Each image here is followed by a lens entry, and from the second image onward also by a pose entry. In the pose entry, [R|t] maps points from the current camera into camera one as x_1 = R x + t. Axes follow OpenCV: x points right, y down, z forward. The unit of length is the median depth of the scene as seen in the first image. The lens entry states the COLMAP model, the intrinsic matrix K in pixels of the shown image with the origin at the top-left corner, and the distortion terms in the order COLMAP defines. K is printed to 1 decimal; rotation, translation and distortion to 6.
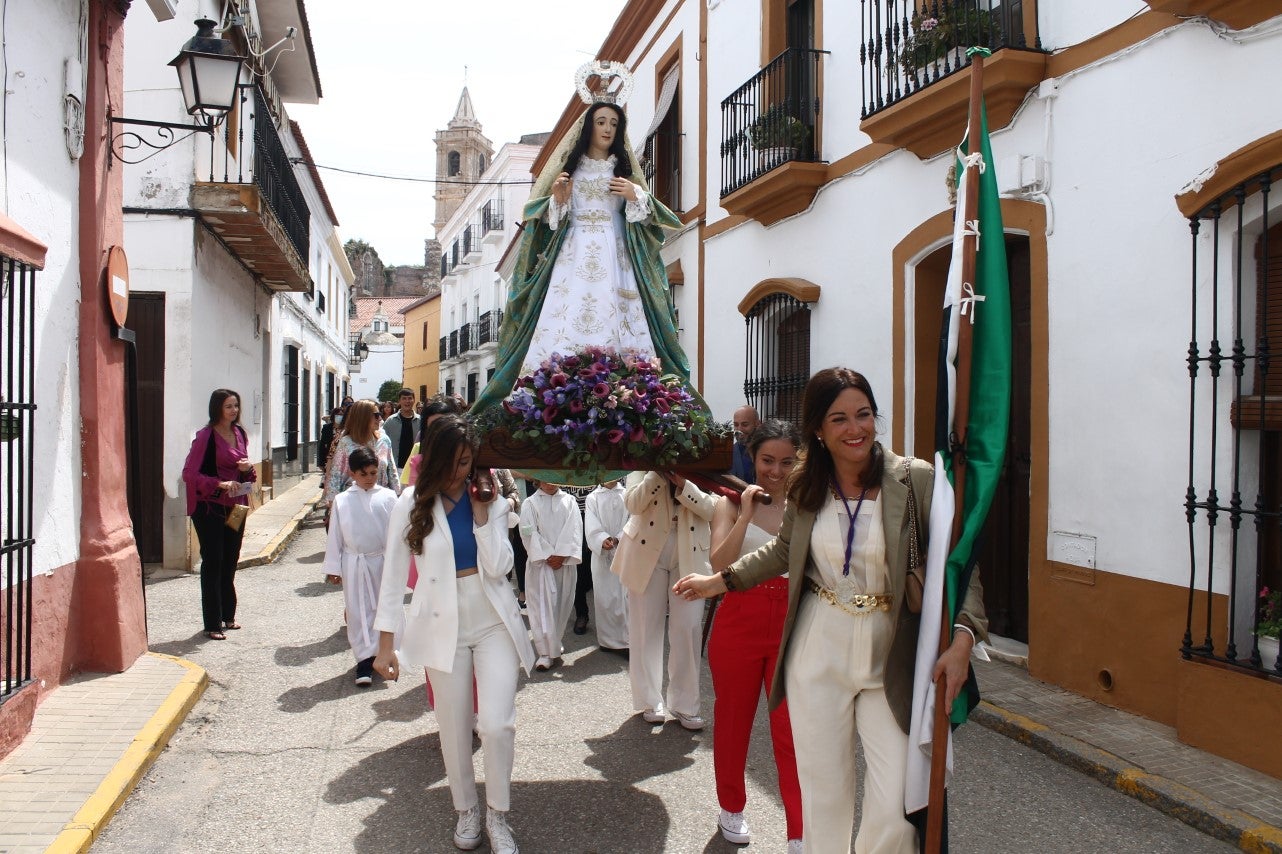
lens RADIAL K [[1072.3, 0, 640.6], [0, 1072.3, 425.3], [0, 0, 1]] dist [-0.133498, 0.001512]
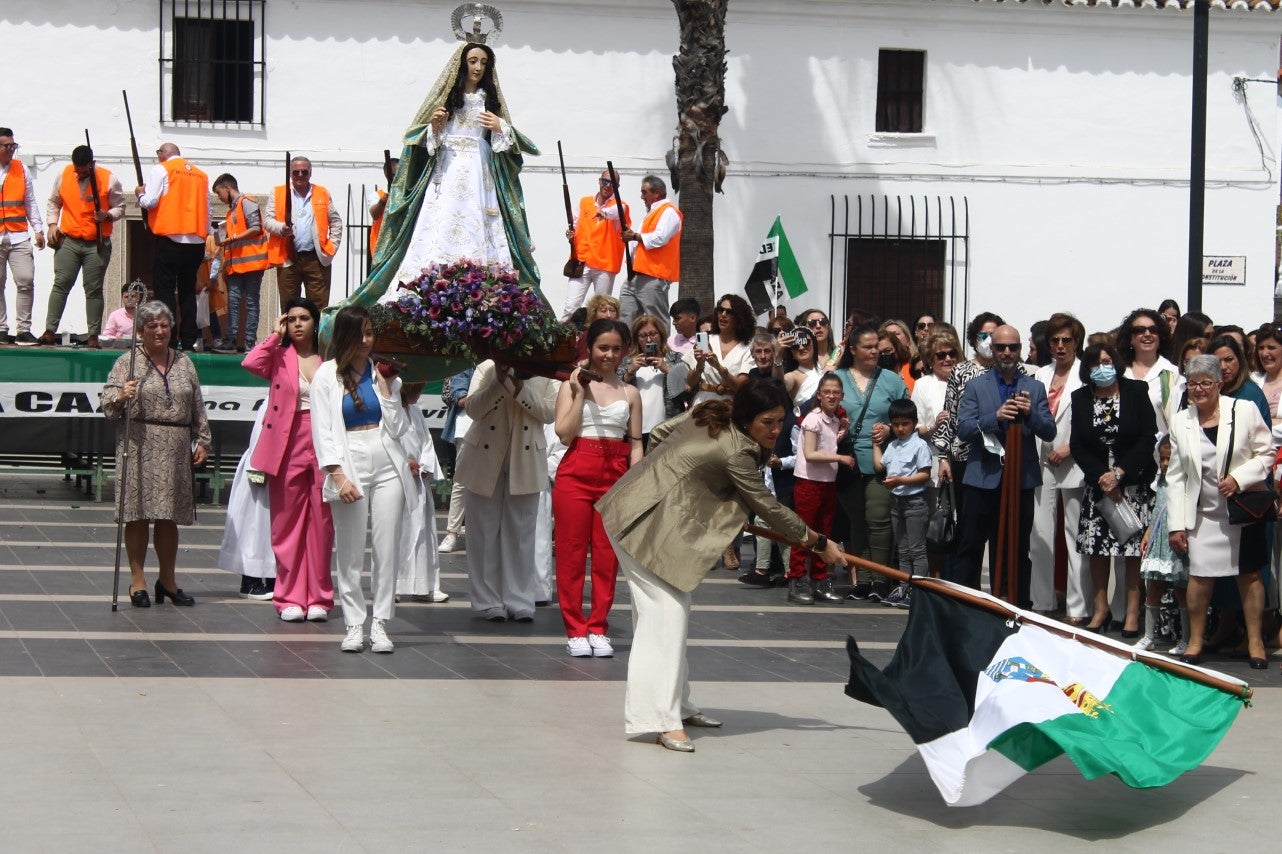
lens RADIAL K [[2891.1, 0, 642.9], [0, 2891.1, 407.8], [0, 0, 1]] dist [0.012257, 0.330103]
pose [[0.992285, 0.031537, 0.119900, -0.224809], [-0.034439, 0.999160, 0.022211, 0.016494], [-0.119099, -0.026169, 0.992537, -2.222325]]
